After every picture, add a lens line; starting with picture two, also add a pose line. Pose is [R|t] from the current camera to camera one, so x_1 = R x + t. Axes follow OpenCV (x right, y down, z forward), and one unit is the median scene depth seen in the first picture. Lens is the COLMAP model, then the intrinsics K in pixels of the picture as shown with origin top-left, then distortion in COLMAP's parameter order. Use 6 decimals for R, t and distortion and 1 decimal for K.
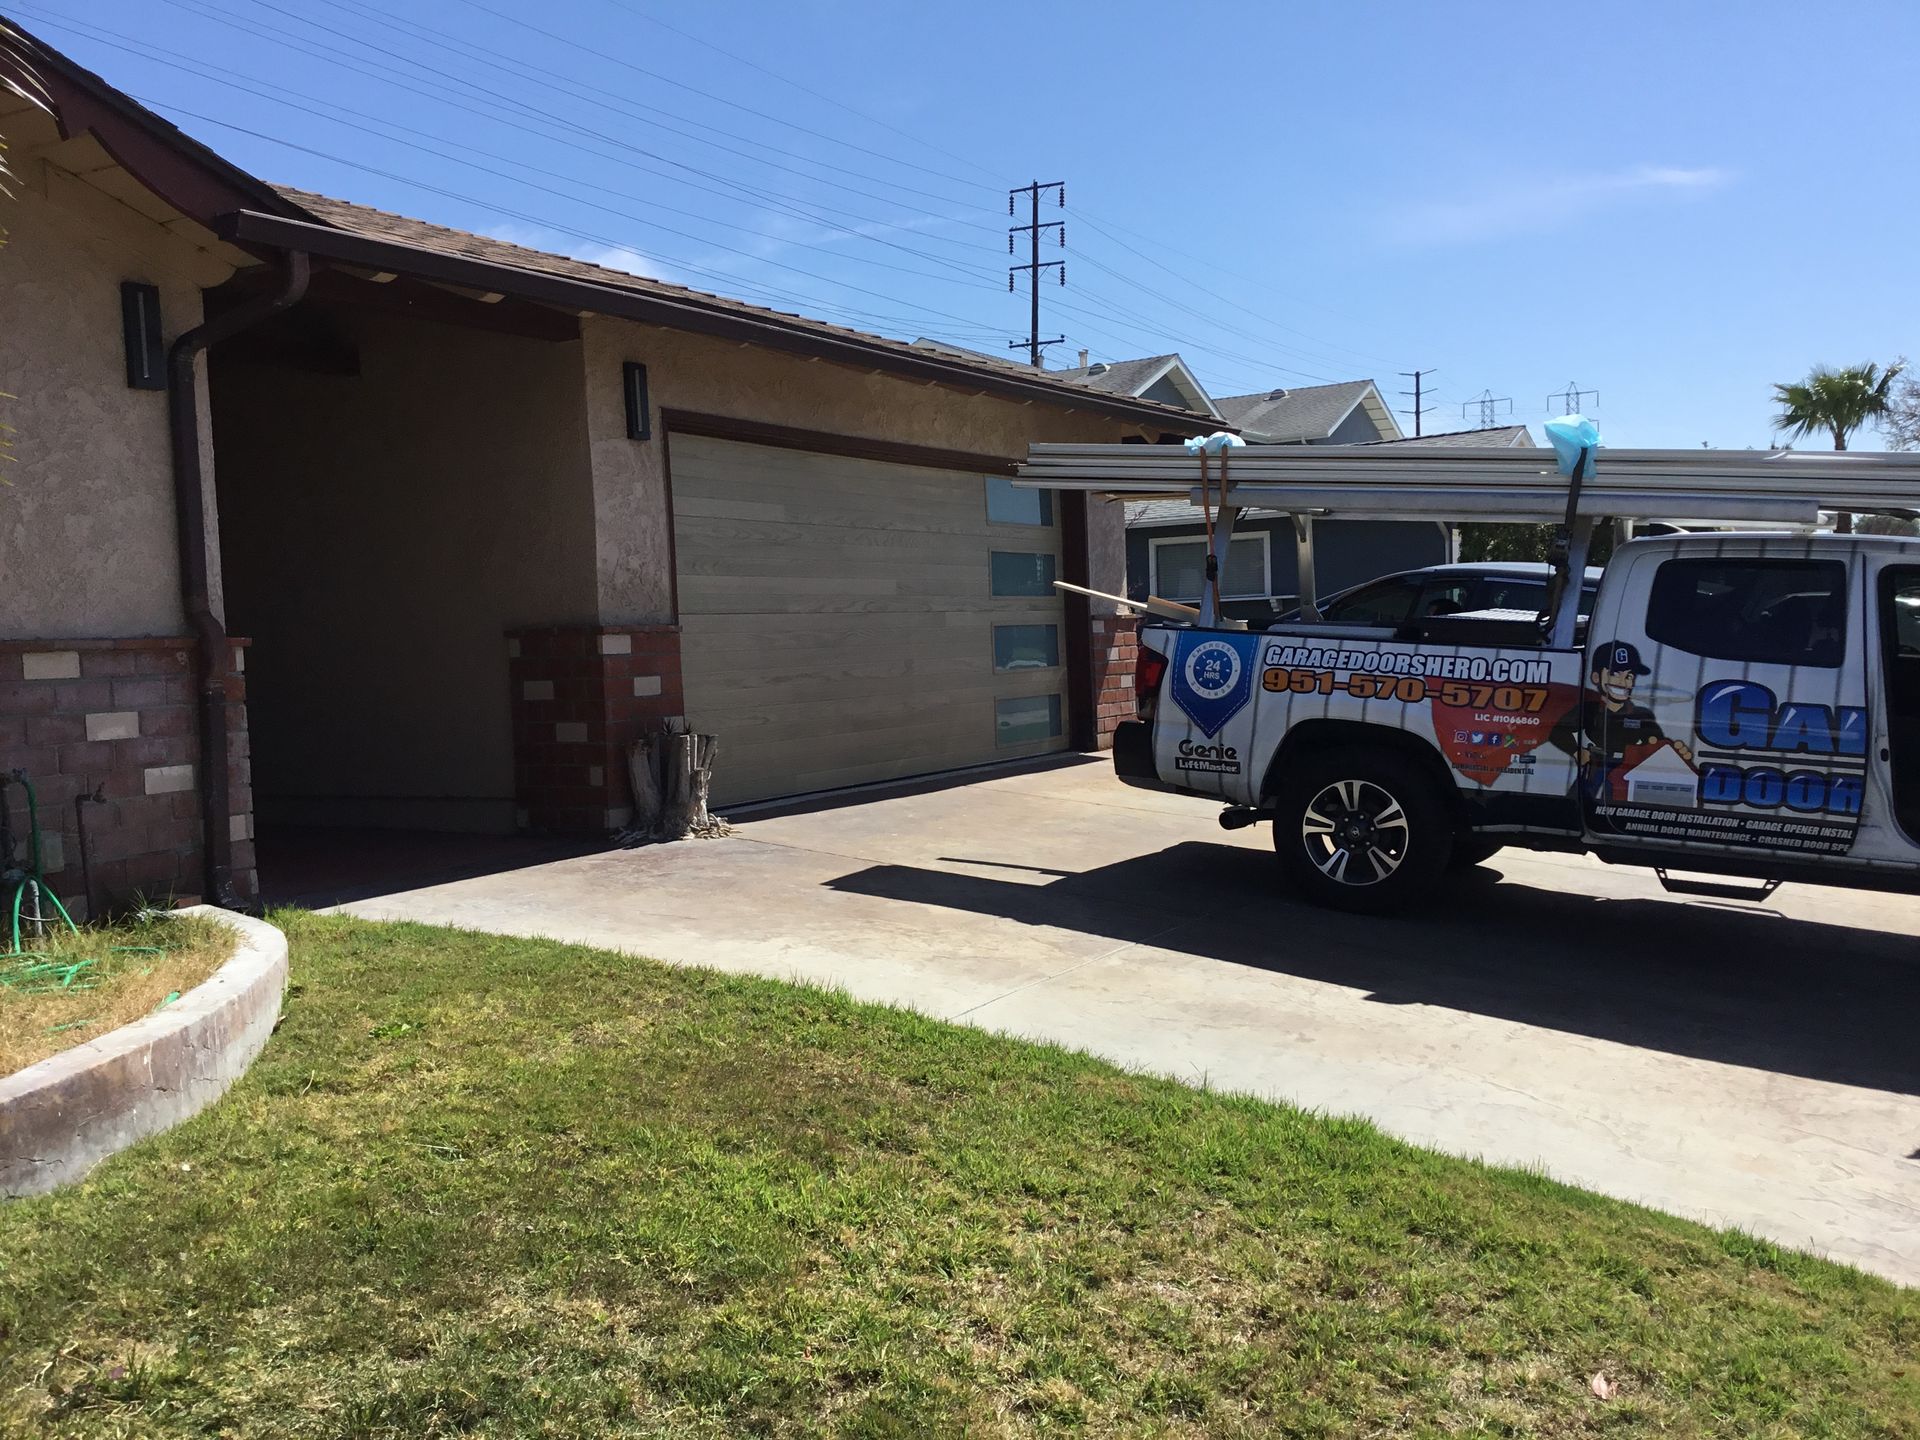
lens RADIAL K [[1733.2, 0, 960.0], [0, 1733.2, 720.0], [0, 0, 1]] dist [-0.085894, -0.001634]
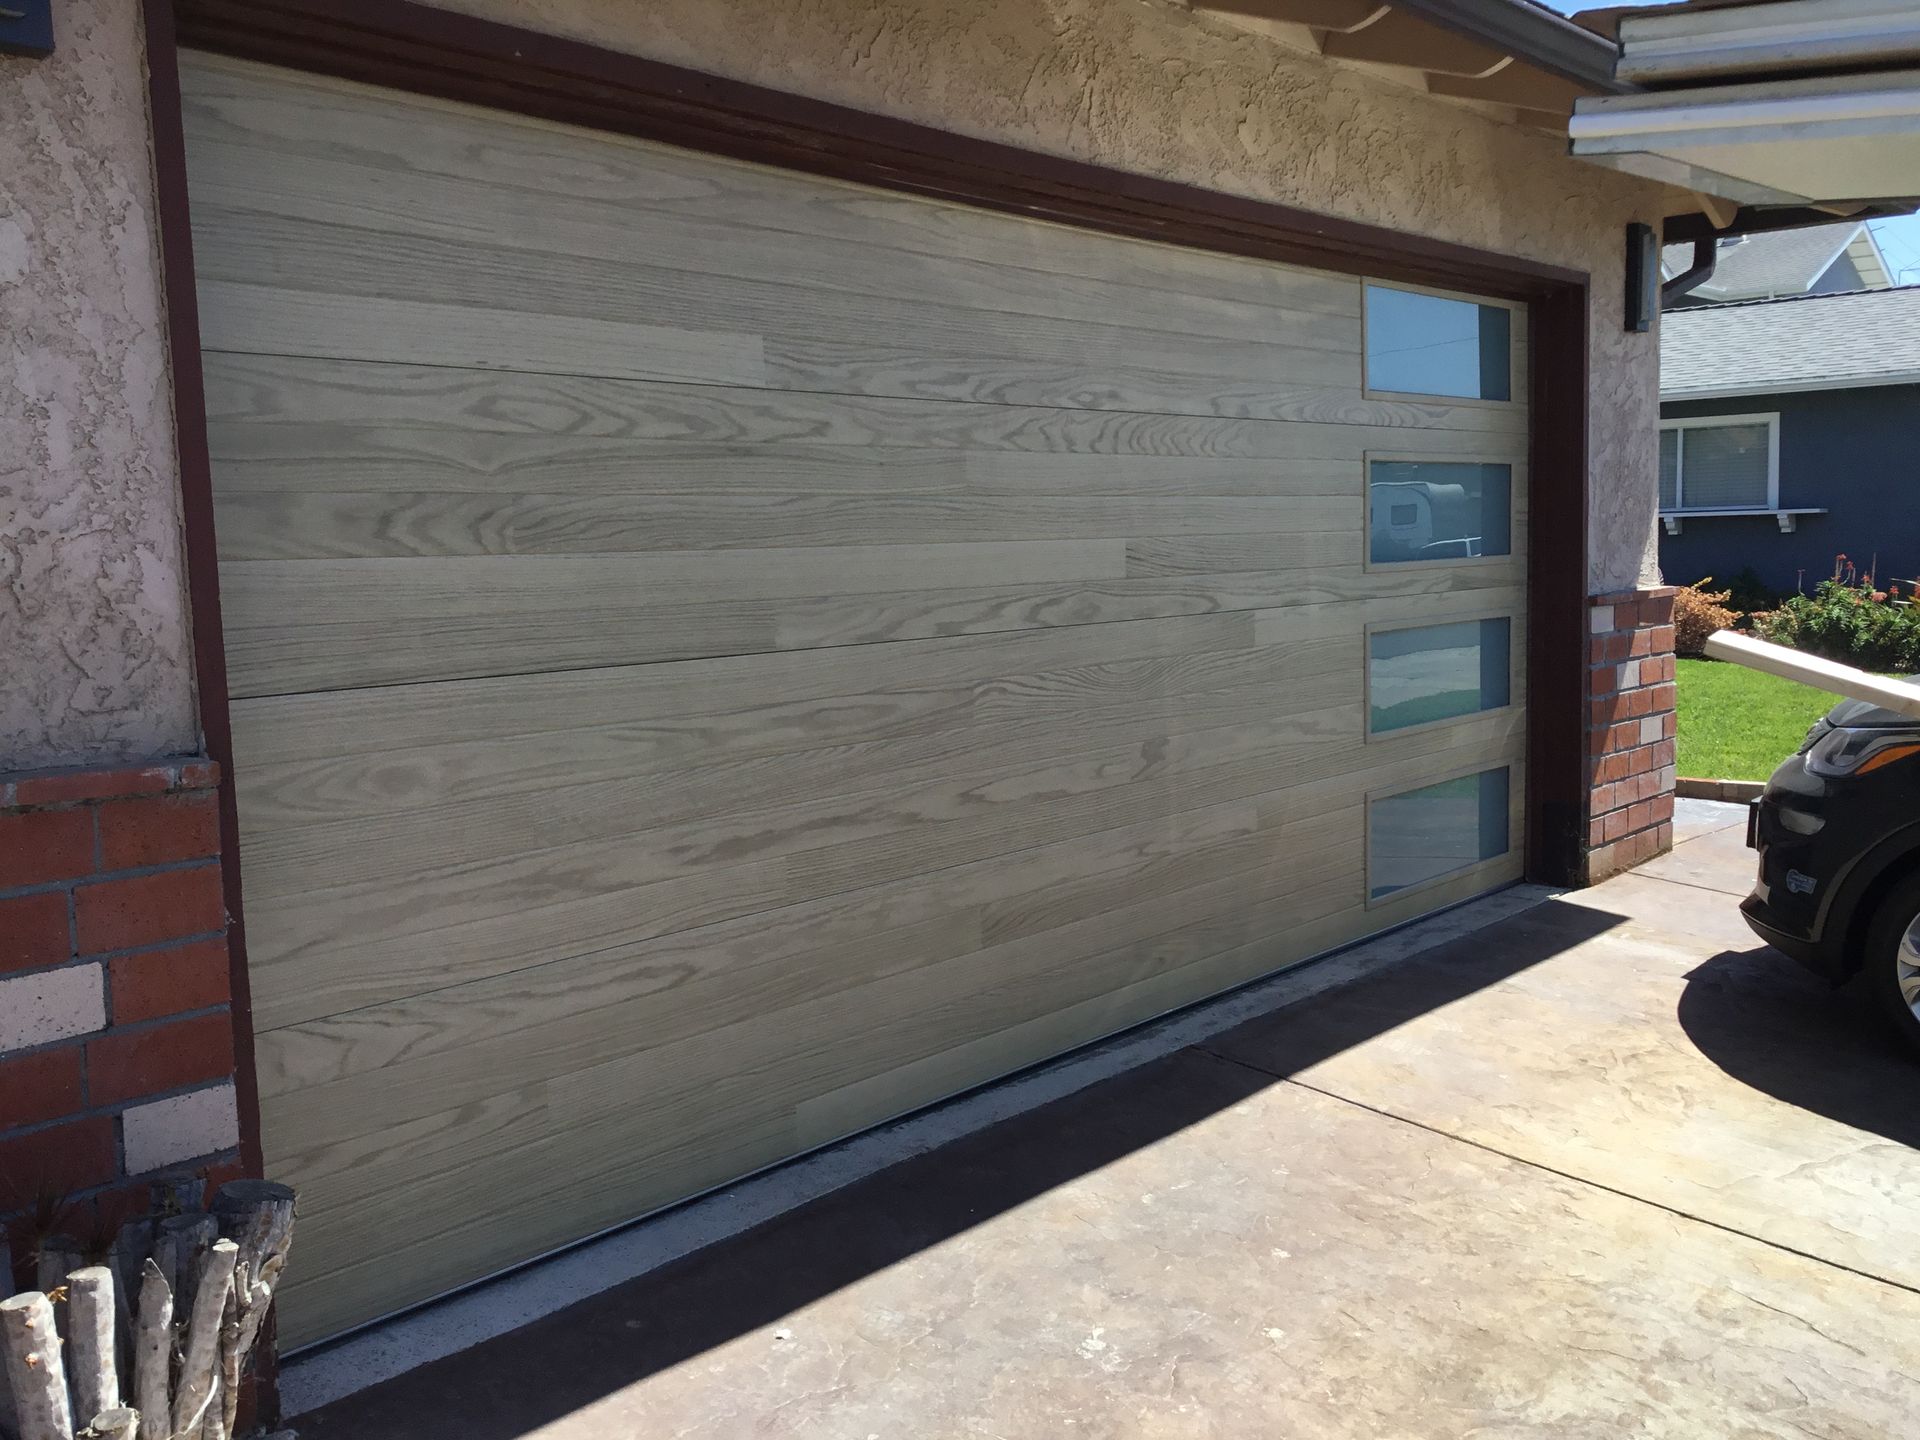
lens RADIAL K [[1496.8, 0, 960.0], [0, 1496.8, 720.0], [0, 0, 1]] dist [0.038413, 0.000049]
pose [[0.973474, 0.034648, -0.226158, 0.005297], [-0.015472, 0.996174, 0.086017, -0.067792], [0.228273, -0.080236, 0.970285, 0.647986]]
